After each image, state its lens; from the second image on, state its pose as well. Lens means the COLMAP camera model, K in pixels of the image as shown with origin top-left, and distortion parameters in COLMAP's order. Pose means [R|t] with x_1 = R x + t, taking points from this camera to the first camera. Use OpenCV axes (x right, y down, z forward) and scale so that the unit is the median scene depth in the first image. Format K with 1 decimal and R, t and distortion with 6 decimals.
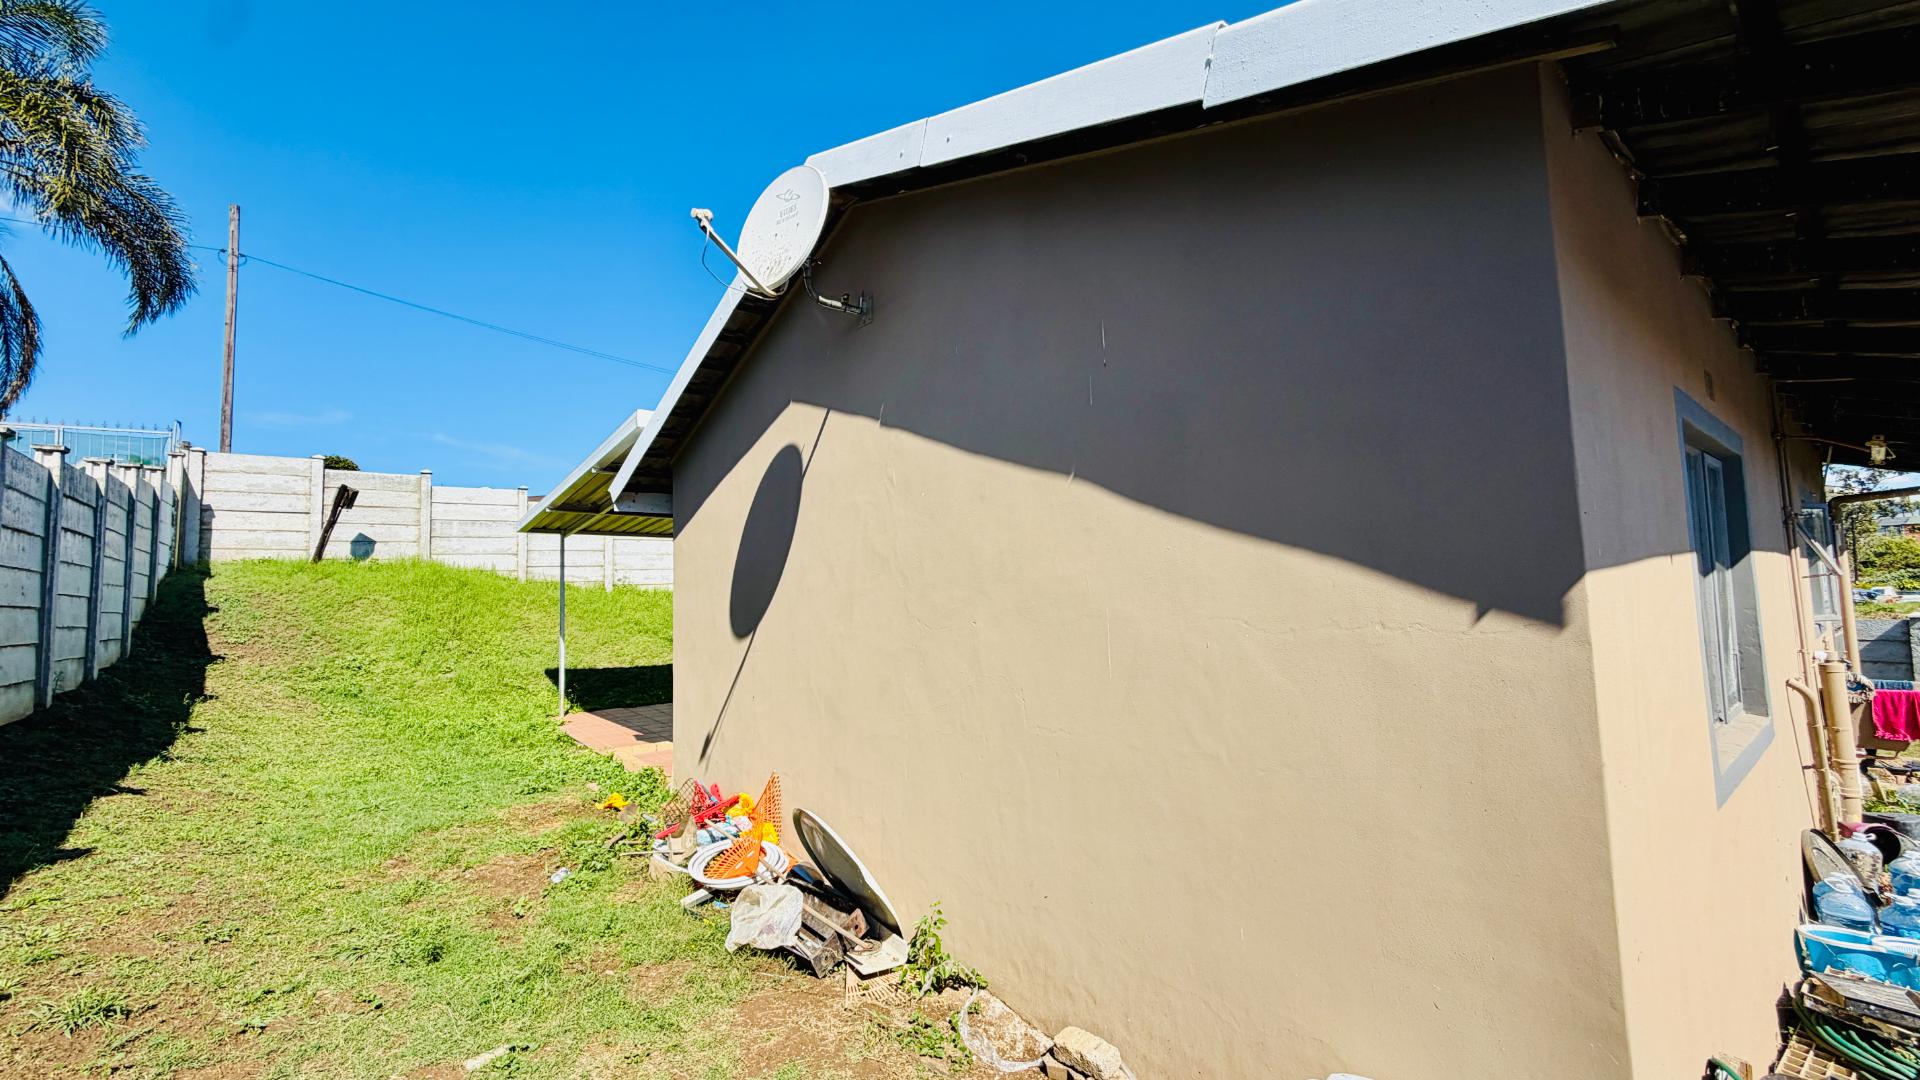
lens RADIAL K [[765.1, 0, 962.3], [0, 765.1, 537.1], [0, 0, 1]] dist [-0.000347, 0.000257]
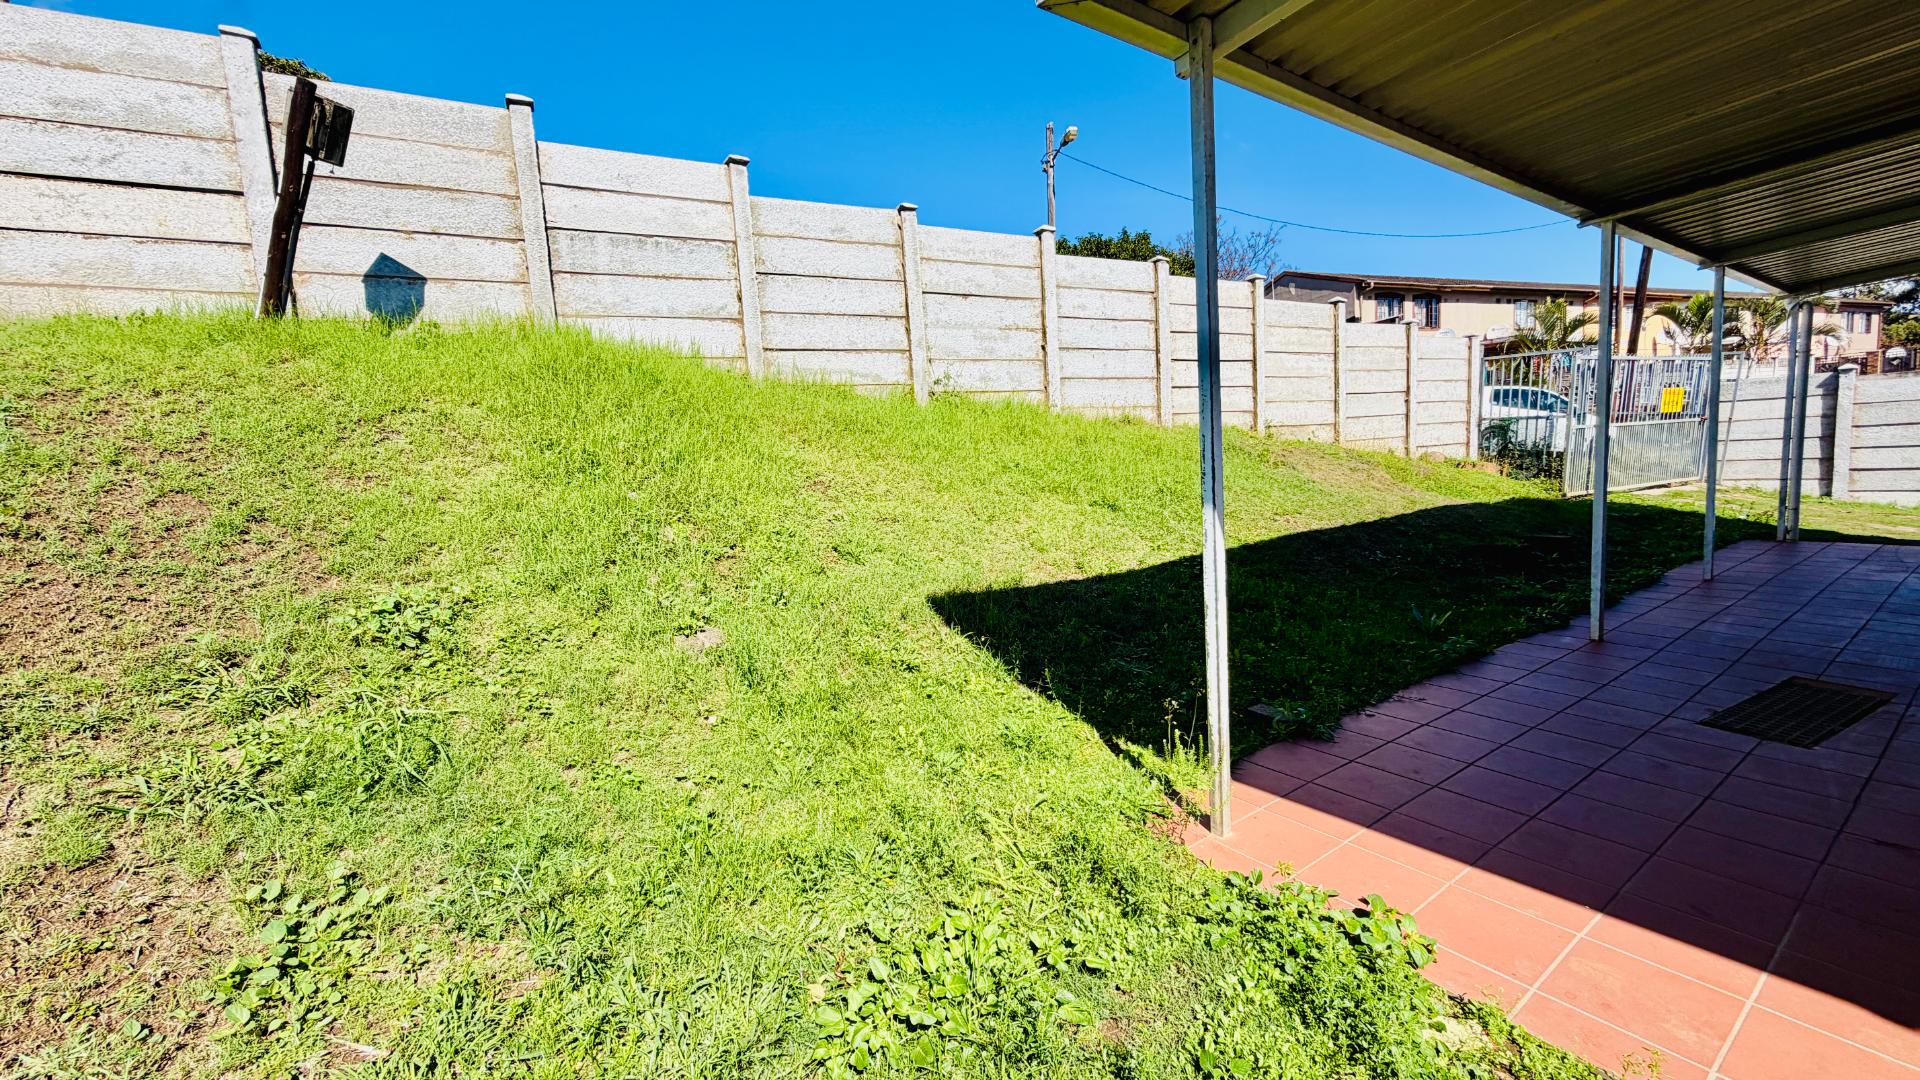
lens RADIAL K [[765.1, 0, 957.9], [0, 765.1, 538.8], [0, 0, 1]] dist [-0.000347, 0.000257]
pose [[0.996787, -0.018850, -0.077847, -0.470717], [0.032998, 0.982246, 0.184671, 0.075382], [0.072984, -0.186647, 0.979712, 0.616855]]
